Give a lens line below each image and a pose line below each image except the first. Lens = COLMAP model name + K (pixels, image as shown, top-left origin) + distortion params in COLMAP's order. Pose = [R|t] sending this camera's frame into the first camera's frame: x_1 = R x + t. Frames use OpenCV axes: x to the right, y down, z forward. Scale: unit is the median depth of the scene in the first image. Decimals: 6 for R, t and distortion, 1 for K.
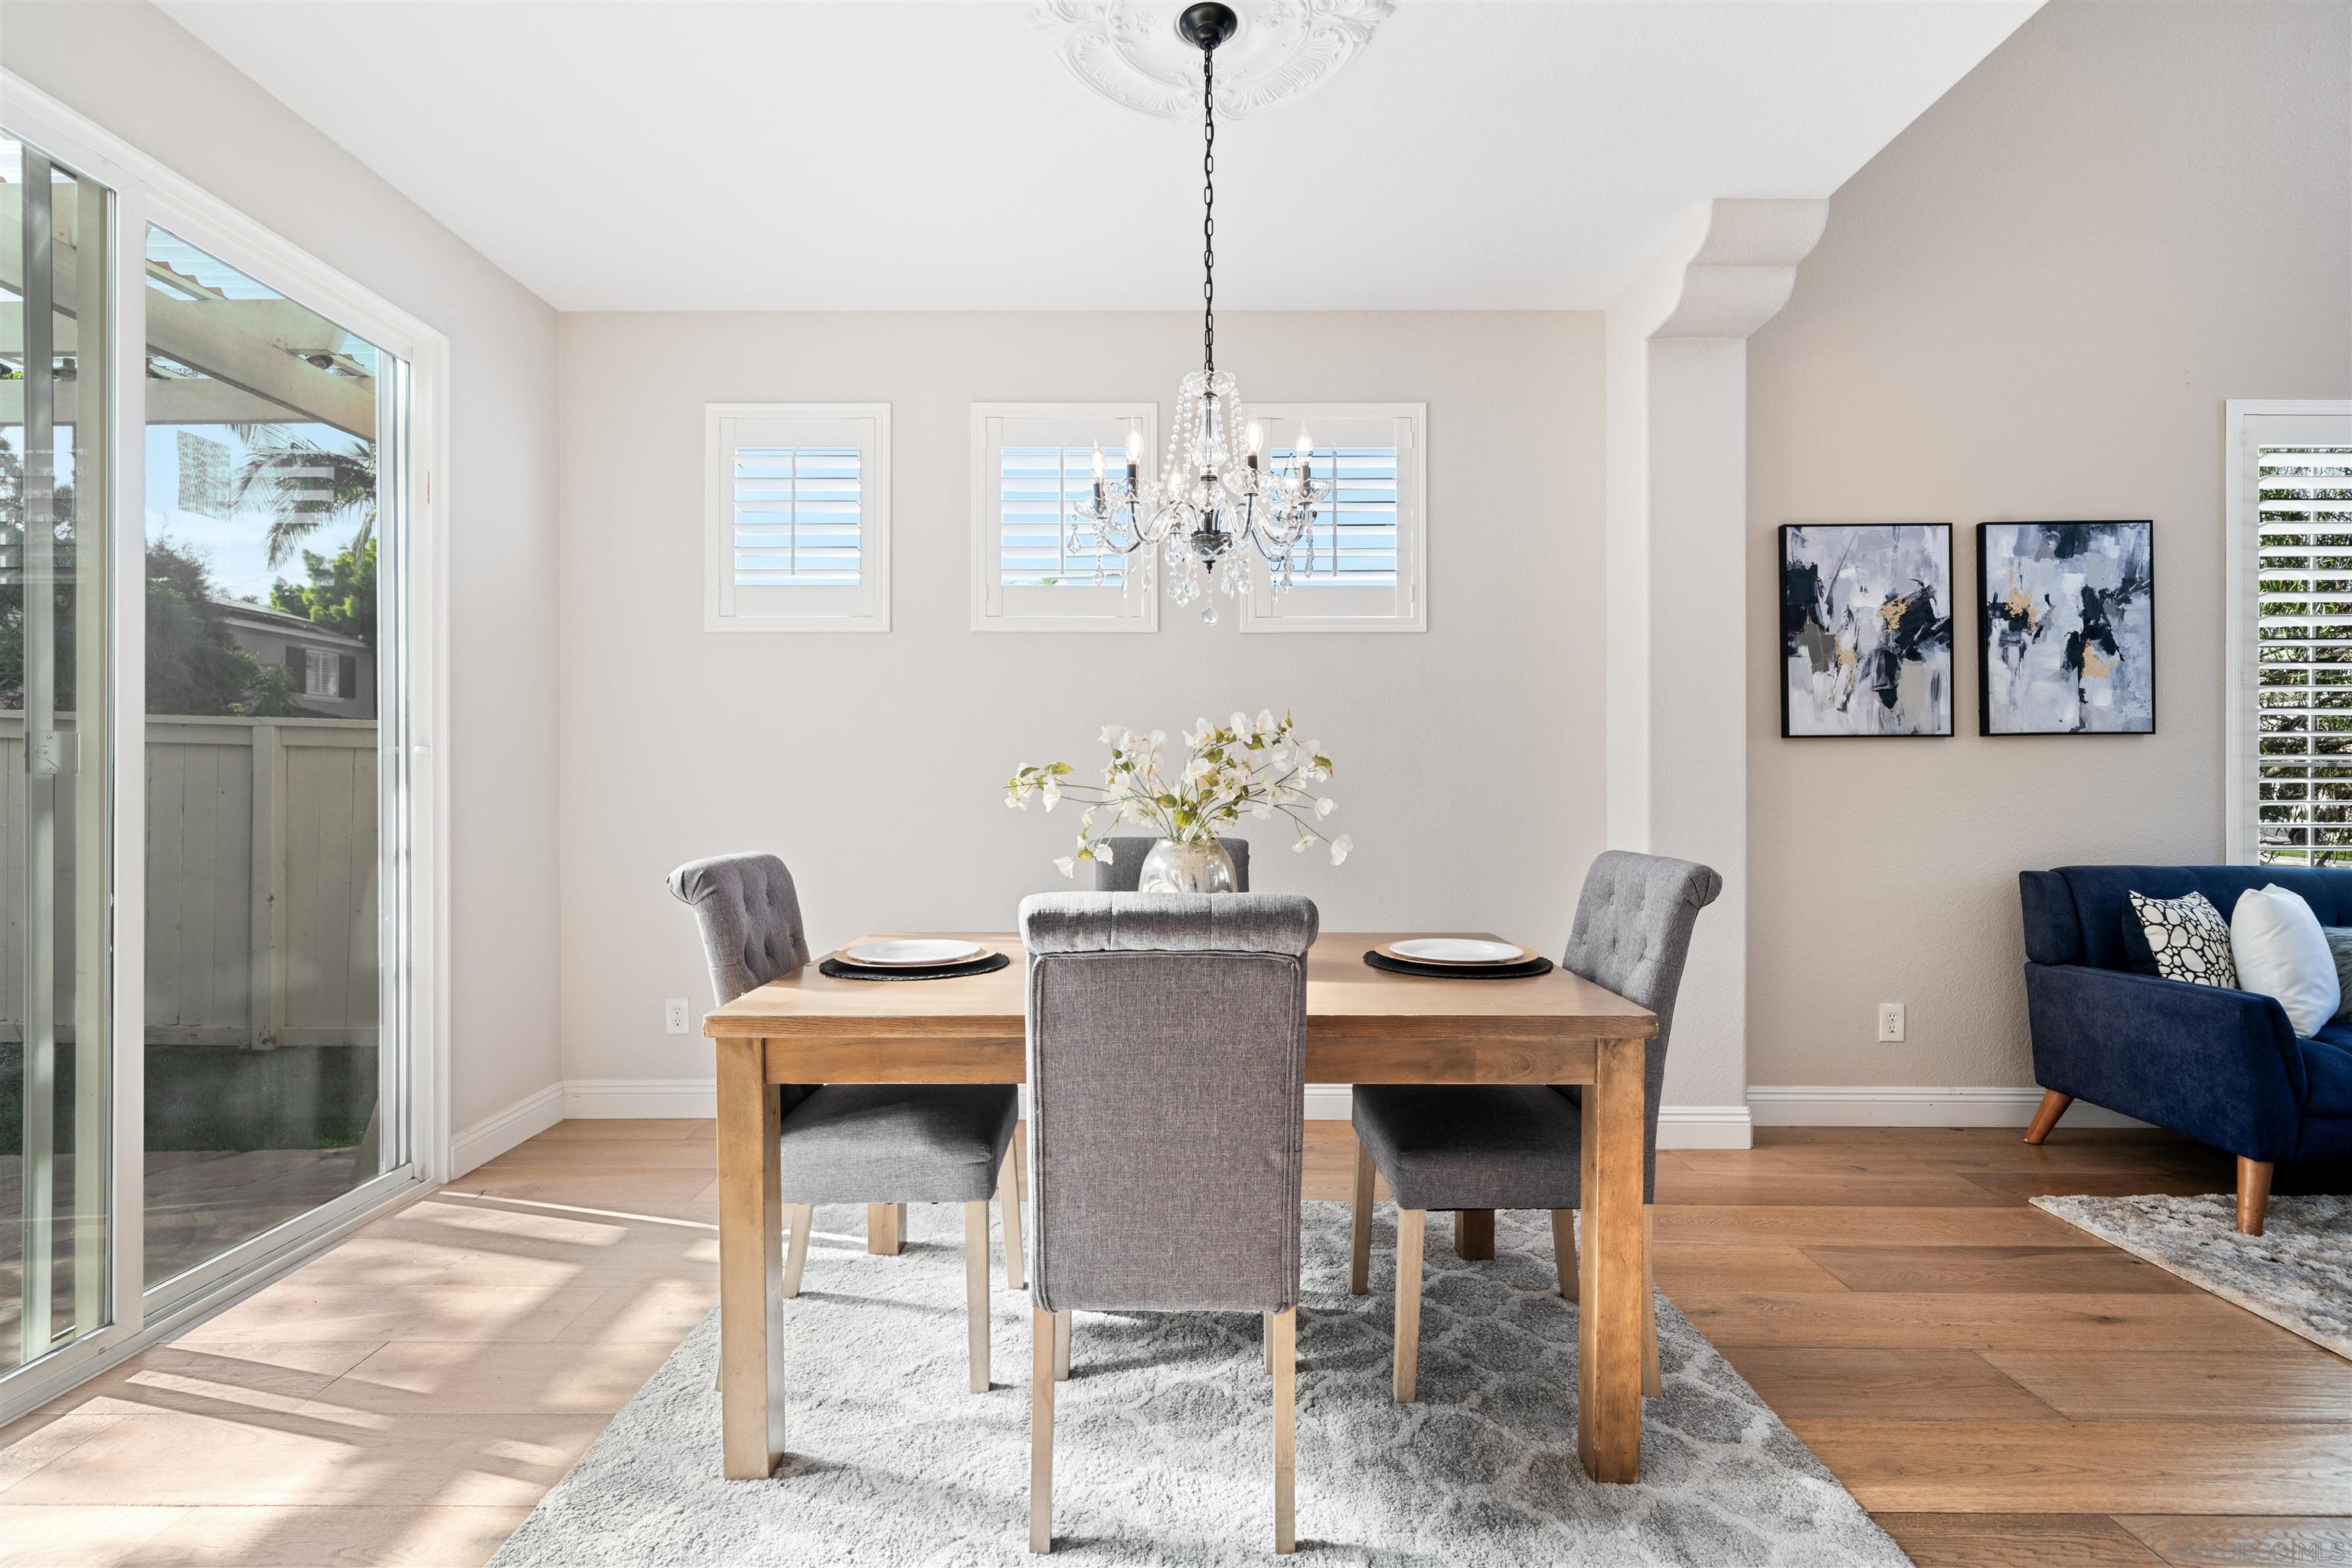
lens RADIAL K [[1034.7, 0, 1175.3], [0, 1034.7, 780.6], [0, 0, 1]] dist [0.002130, 0.001104]
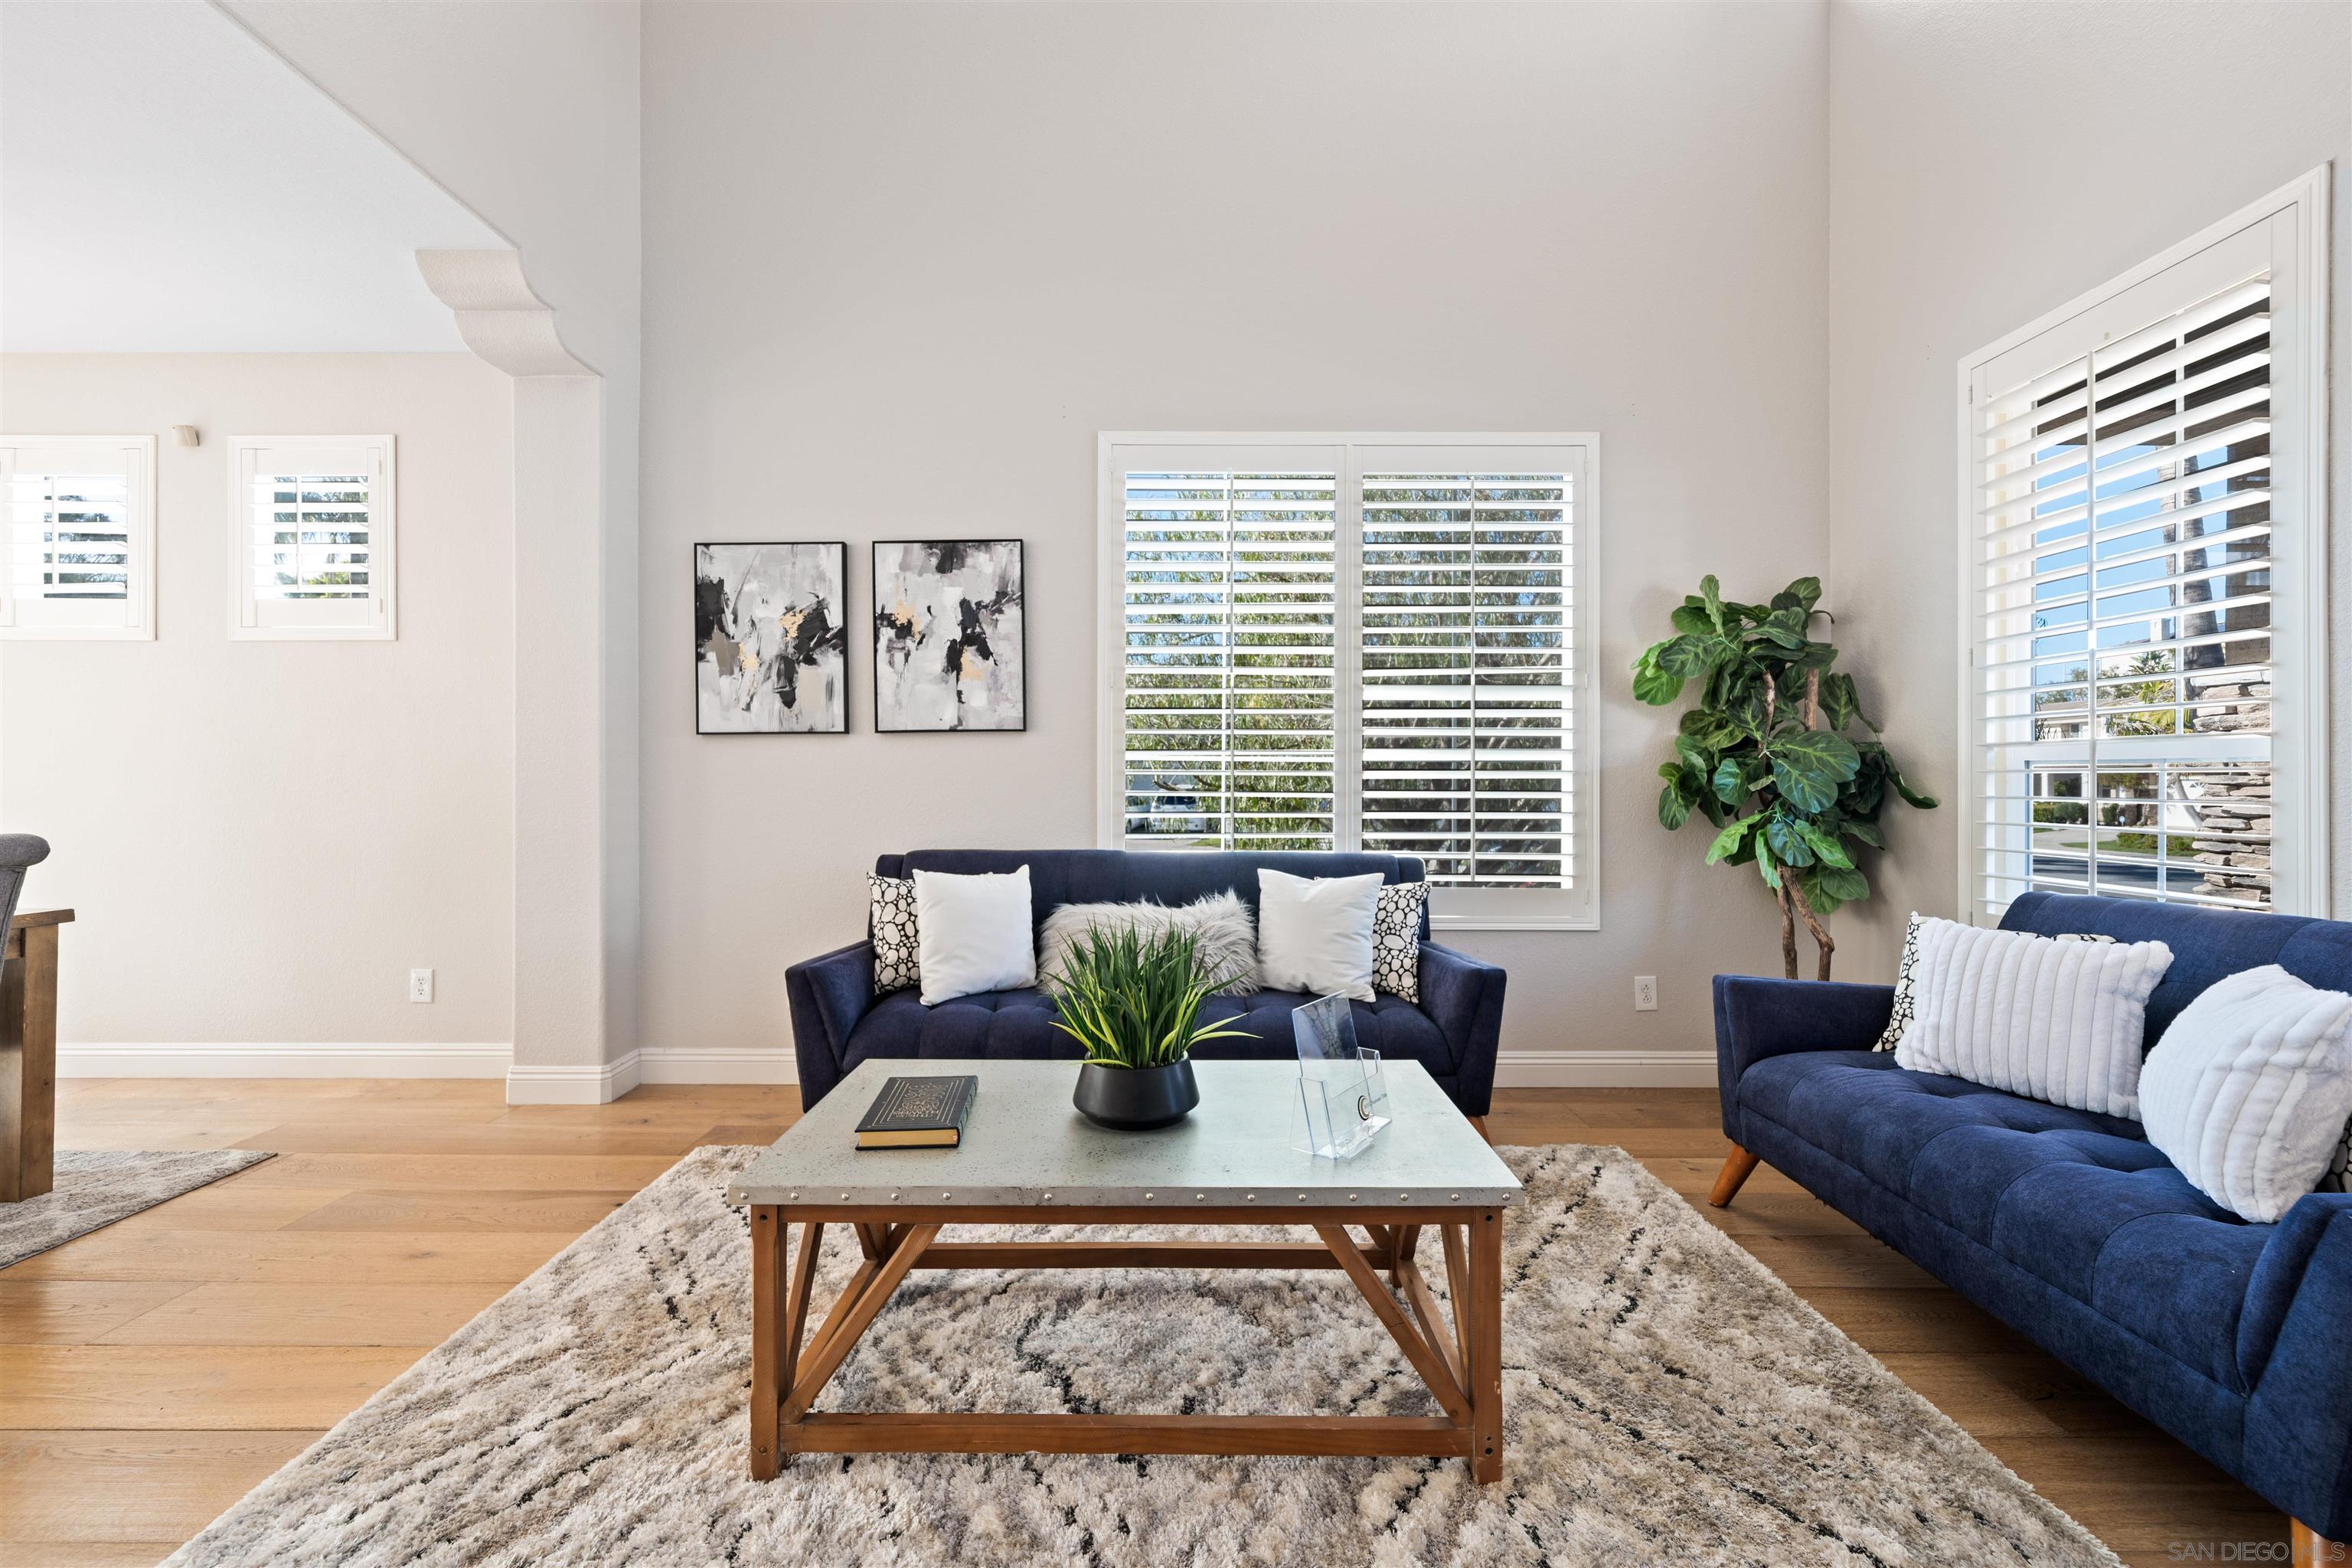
lens RADIAL K [[913.9, 0, 1173.4], [0, 913.9, 782.2], [0, 0, 1]] dist [-0.001822, 0.000028]
pose [[0.999987, -0.000309, -0.005132, 1.107640], [0.000275, 0.999978, -0.006685, 0.016213], [0.005134, 0.006684, 0.999964, 0.022859]]
